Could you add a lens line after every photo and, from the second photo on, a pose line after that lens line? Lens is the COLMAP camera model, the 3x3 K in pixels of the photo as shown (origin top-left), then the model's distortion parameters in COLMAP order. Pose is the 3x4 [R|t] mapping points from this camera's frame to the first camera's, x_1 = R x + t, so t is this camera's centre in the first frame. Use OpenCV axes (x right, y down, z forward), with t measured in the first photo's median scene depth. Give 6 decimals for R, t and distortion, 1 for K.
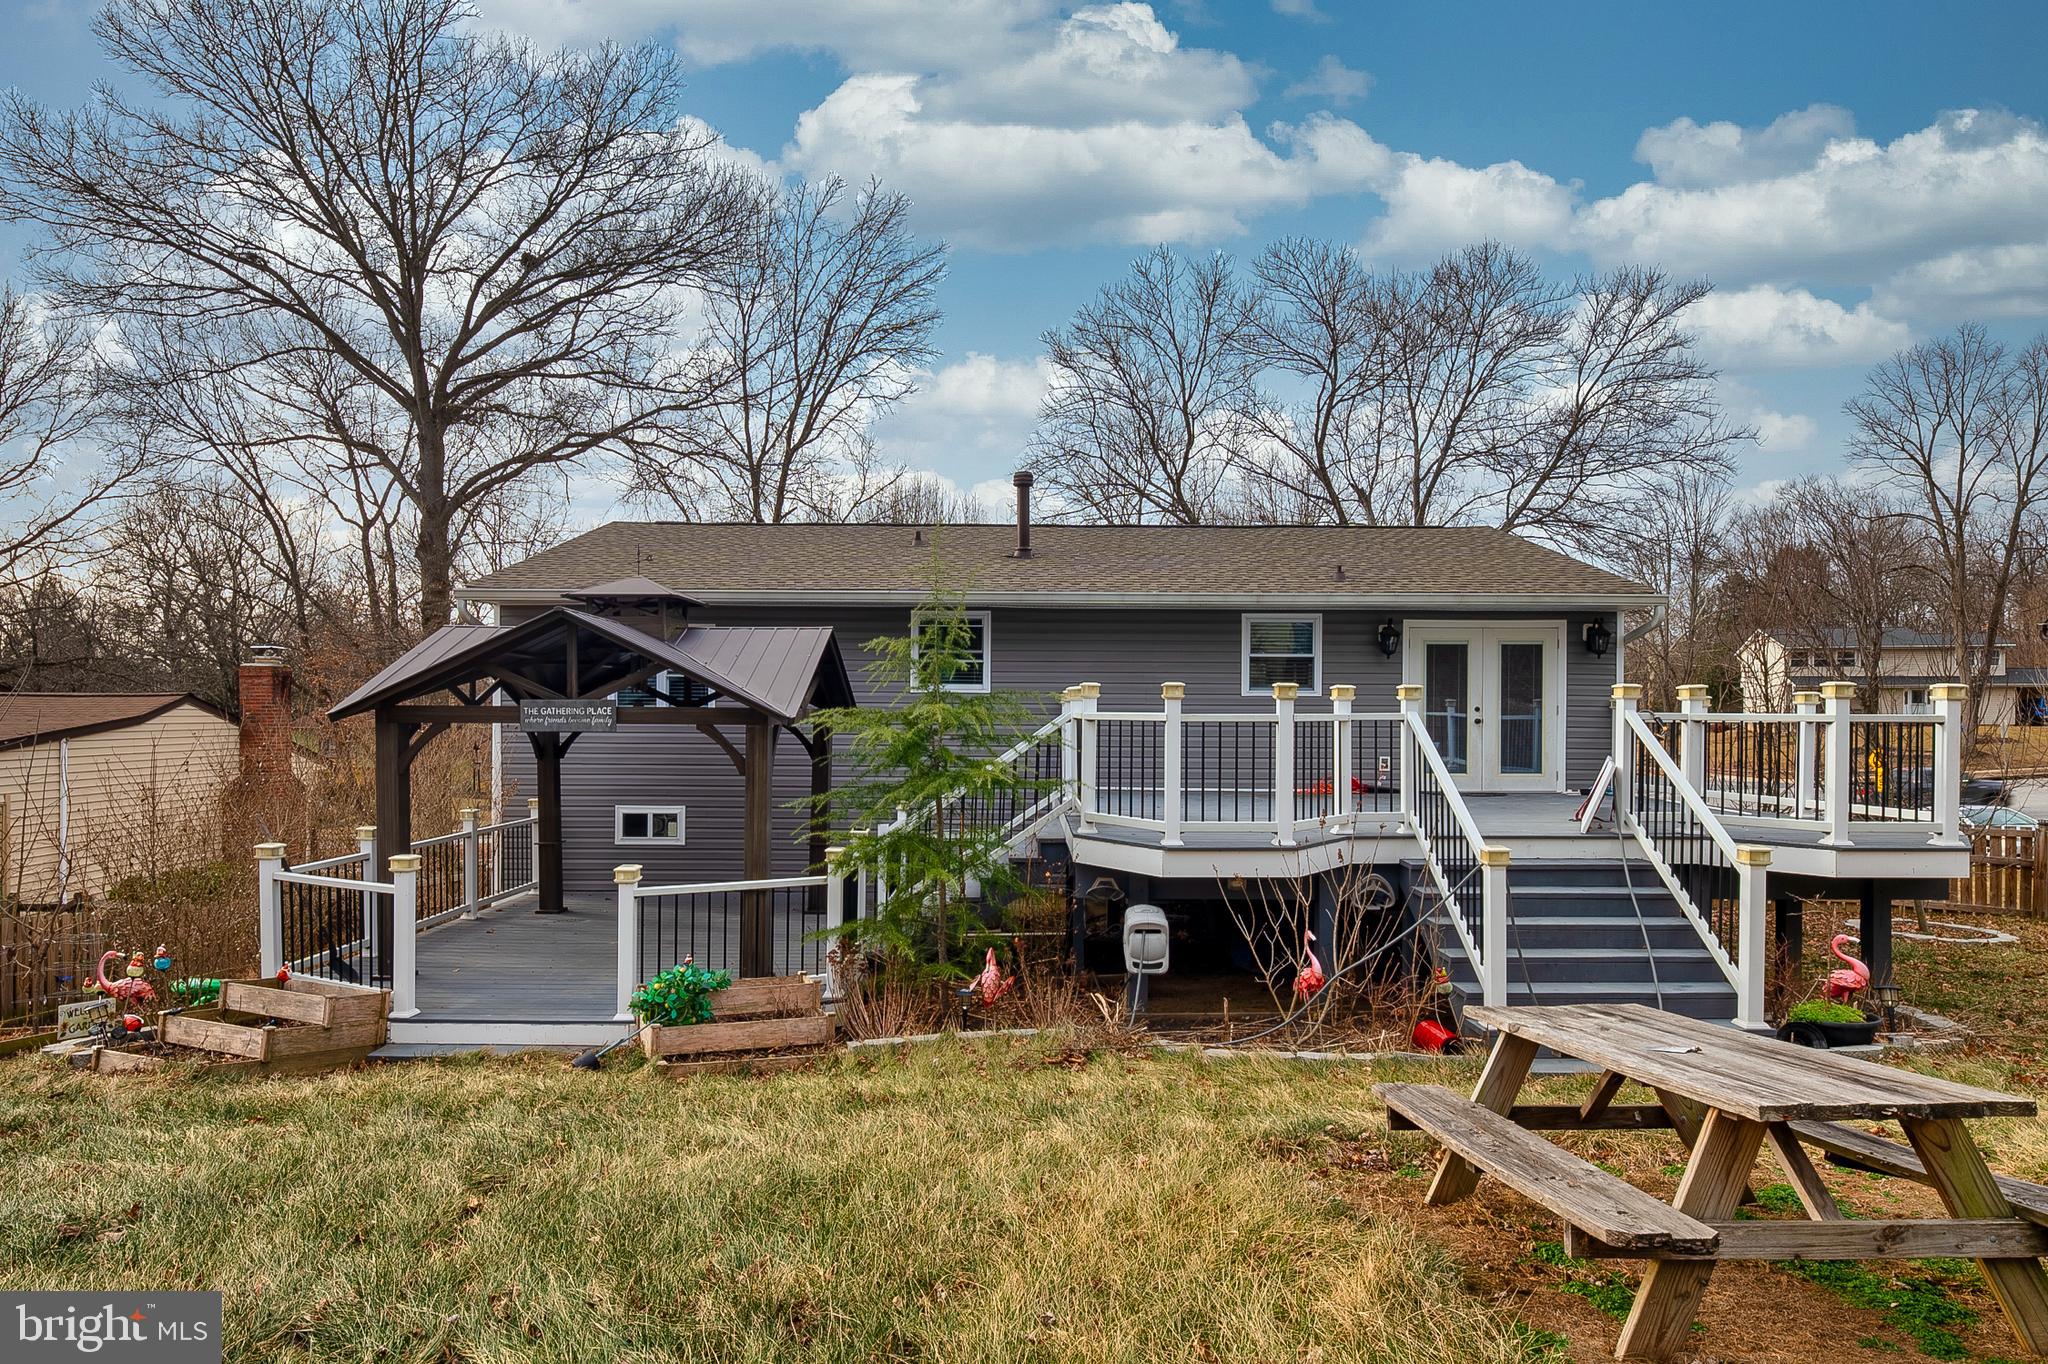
lens RADIAL K [[1060.1, 0, 1024.0], [0, 1060.1, 682.0], [0, 0, 1]] dist [0.012280, 0.000555]
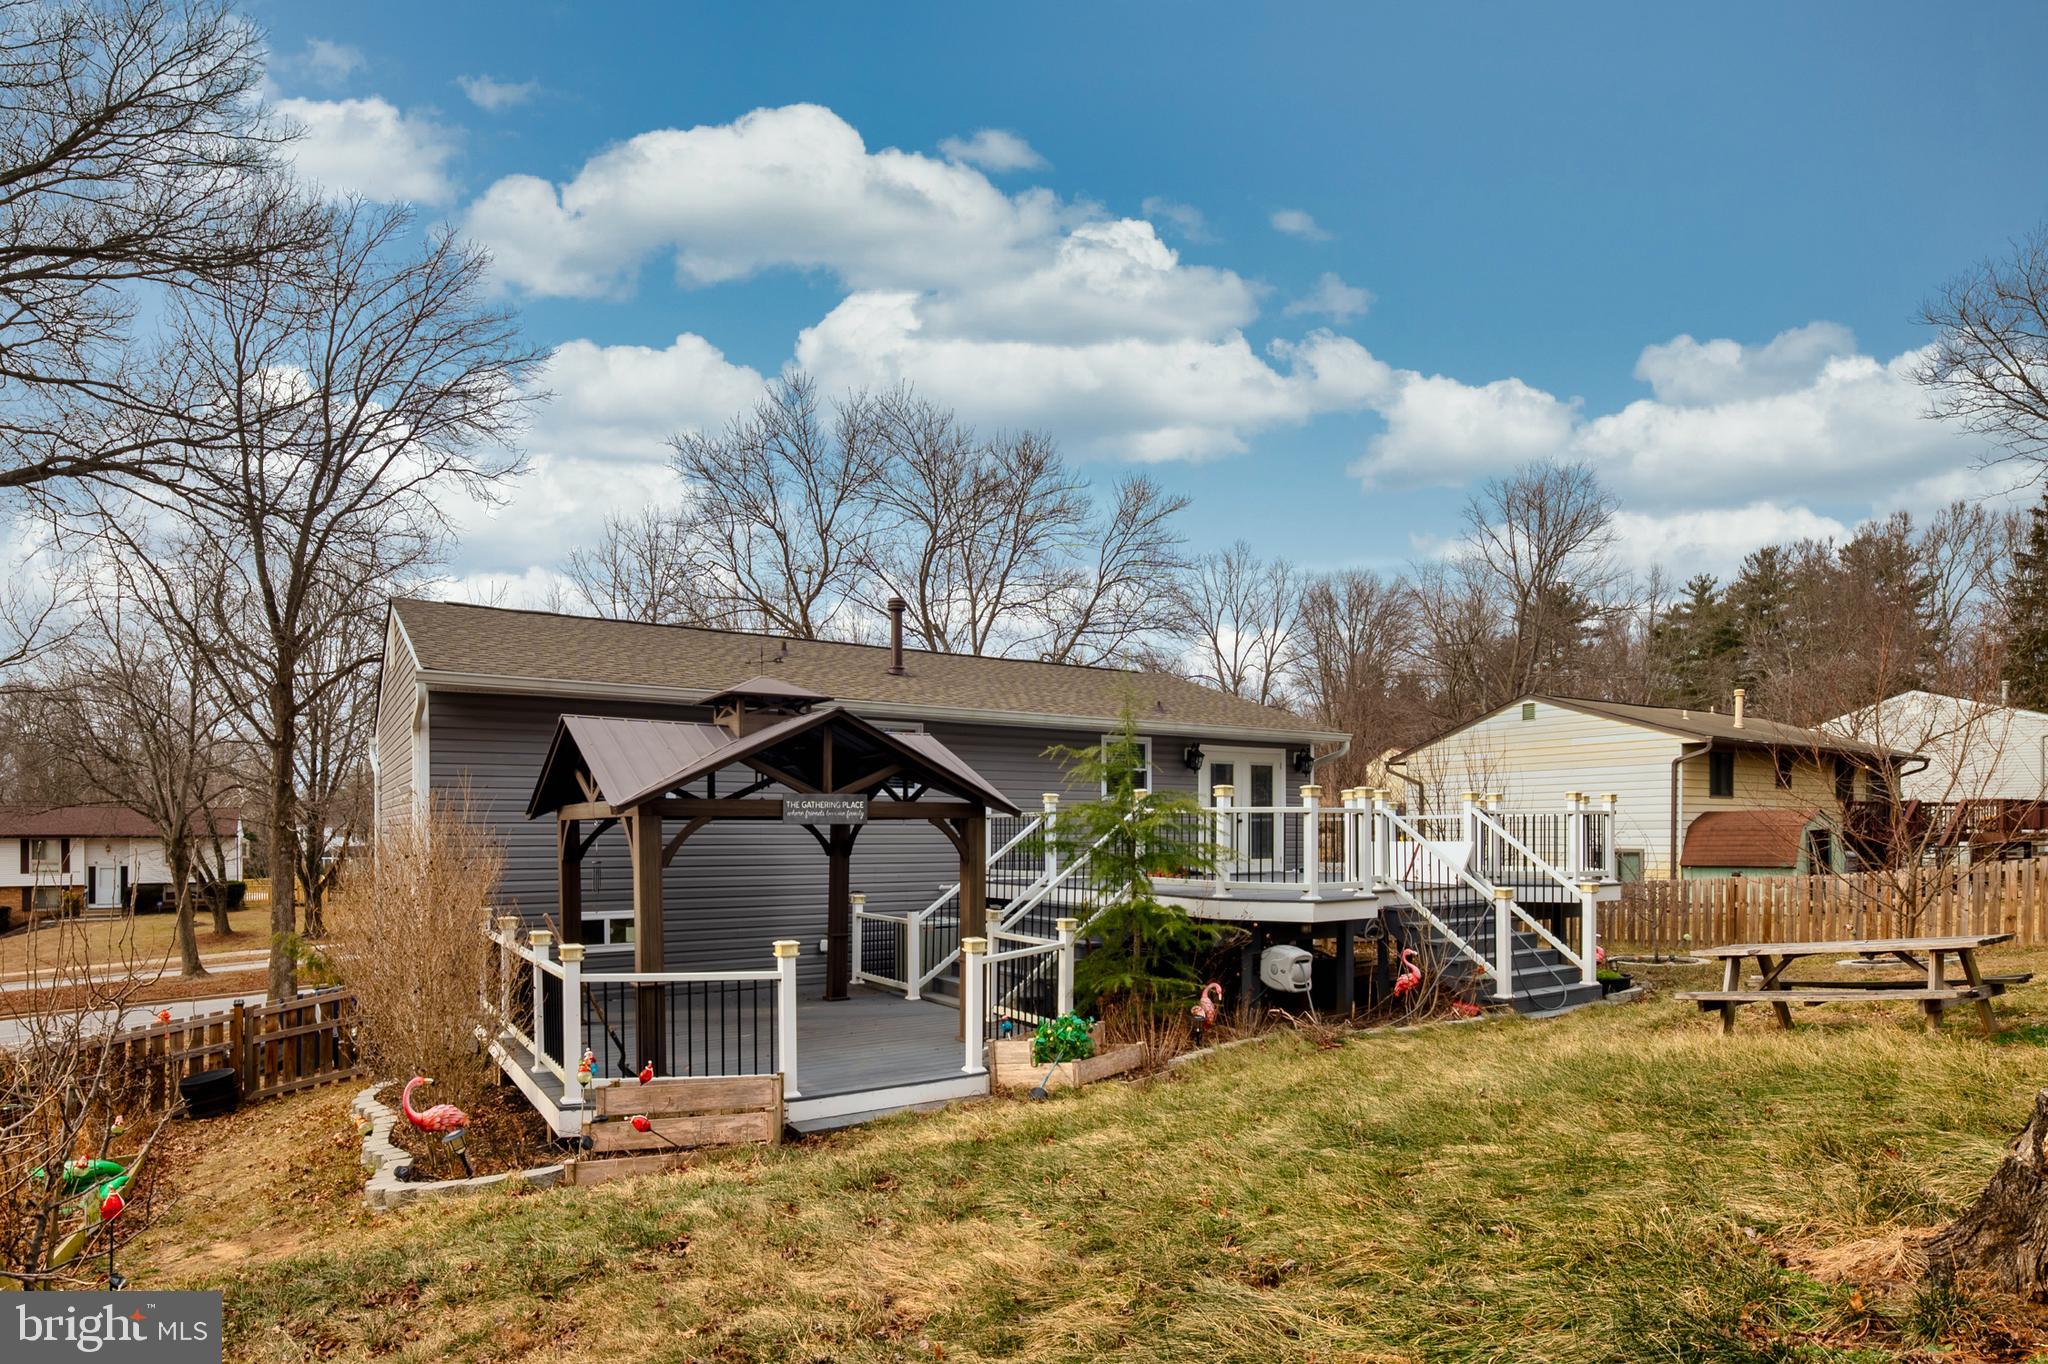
lens RADIAL K [[1060.1, 0, 1024.0], [0, 1060.1, 682.0], [0, 0, 1]] dist [0.012280, 0.000555]
pose [[0.837821, 0.069215, 0.541540, -0.576932], [-0.012182, 0.994054, -0.108203, 0.011638], [-0.545810, 0.084058, 0.833682, -0.016100]]
